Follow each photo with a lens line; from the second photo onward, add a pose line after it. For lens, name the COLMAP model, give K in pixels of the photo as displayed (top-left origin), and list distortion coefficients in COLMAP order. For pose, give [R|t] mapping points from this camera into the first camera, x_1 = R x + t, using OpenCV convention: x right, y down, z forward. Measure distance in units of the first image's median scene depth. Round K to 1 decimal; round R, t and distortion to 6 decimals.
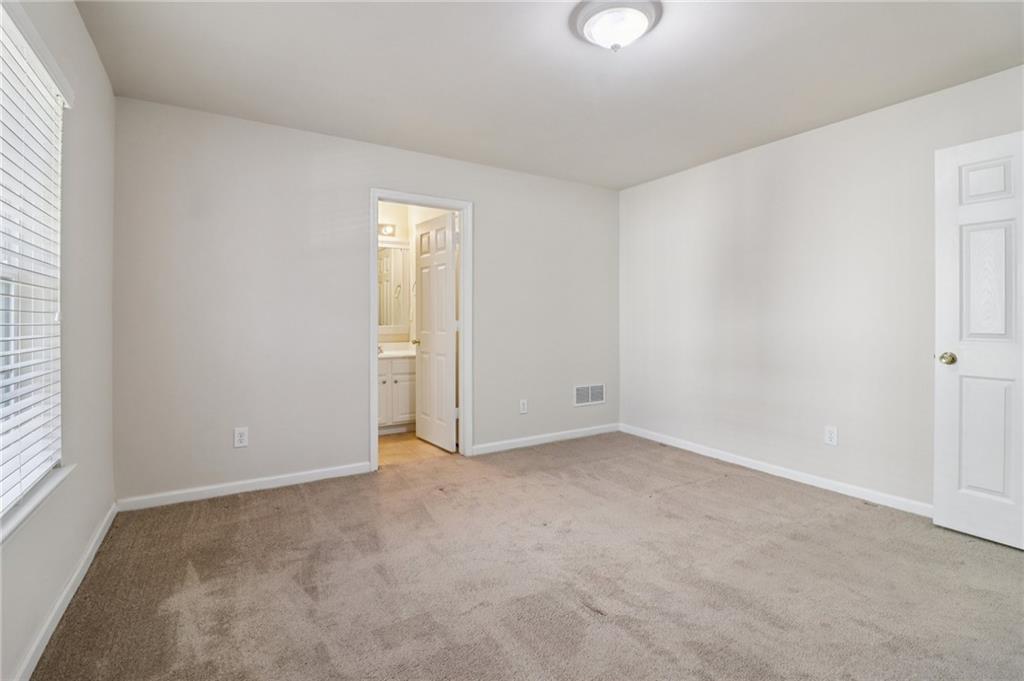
lens RADIAL K [[481.0, 0, 512.7], [0, 481.0, 322.1], [0, 0, 1]] dist [-0.000470, -0.001142]
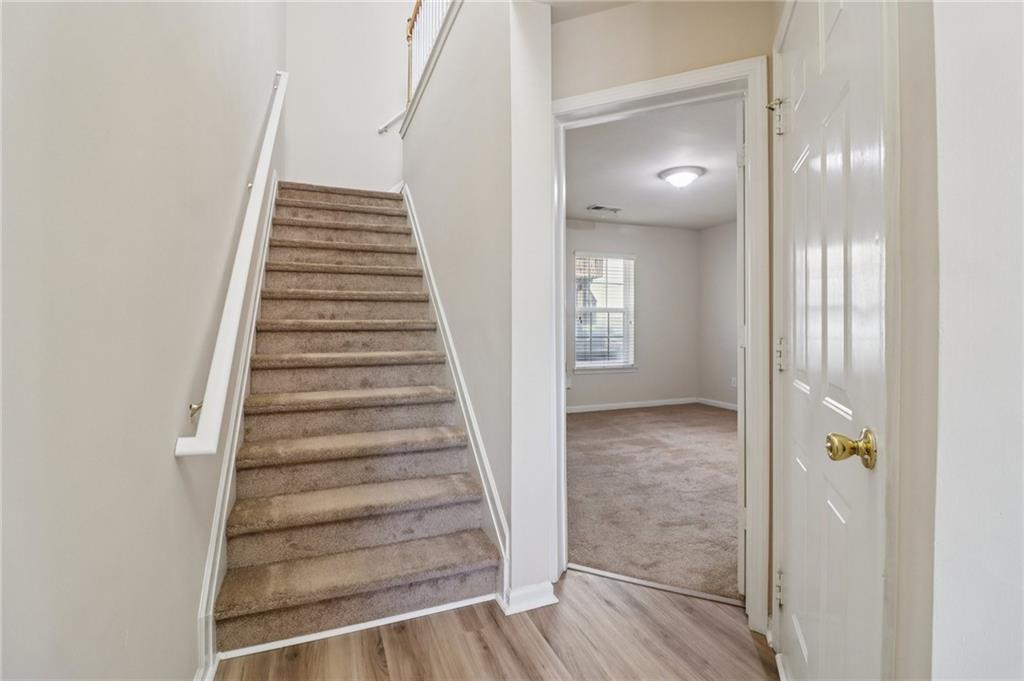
lens RADIAL K [[481.0, 0, 512.7], [0, 481.0, 322.1], [0, 0, 1]] dist [-0.000470, -0.001142]
pose [[-0.170255, 0.001084, -0.985399, 1.685012], [-0.005109, 0.999985, 0.001982, -0.010488], [0.985387, 0.005372, -0.170247, 0.468191]]
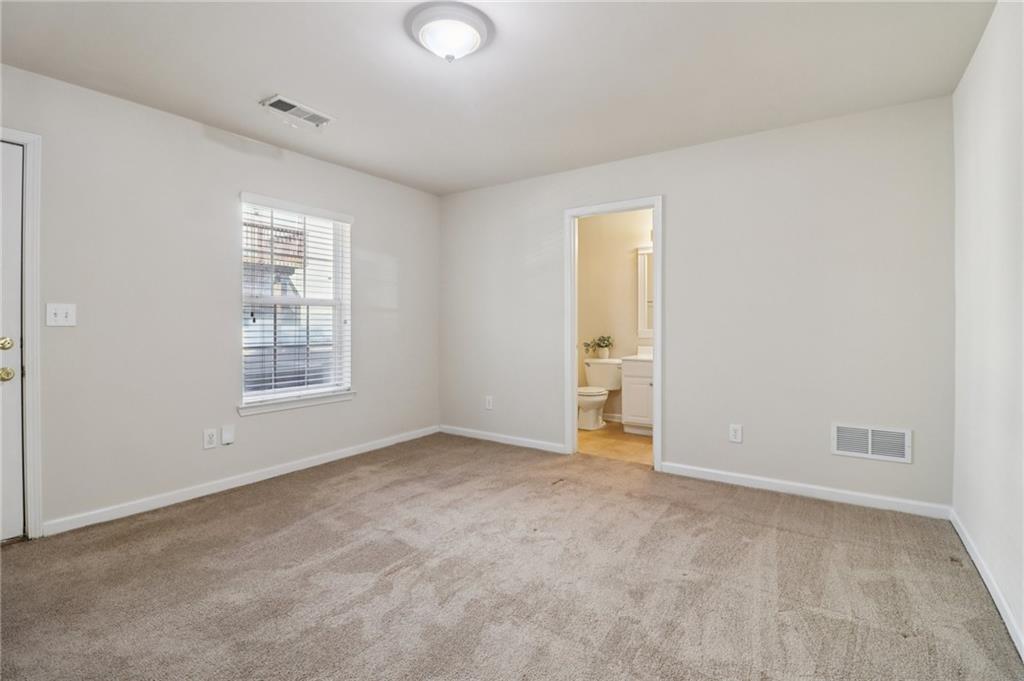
lens RADIAL K [[481.0, 0, 512.7], [0, 481.0, 322.1], [0, 0, 1]] dist [-0.000470, -0.001142]
pose [[0.398647, -0.000025, -0.917104, 0.885095], [-0.003364, 0.999993, -0.001490, -0.006206], [0.917098, 0.003679, 0.398645, 0.515269]]
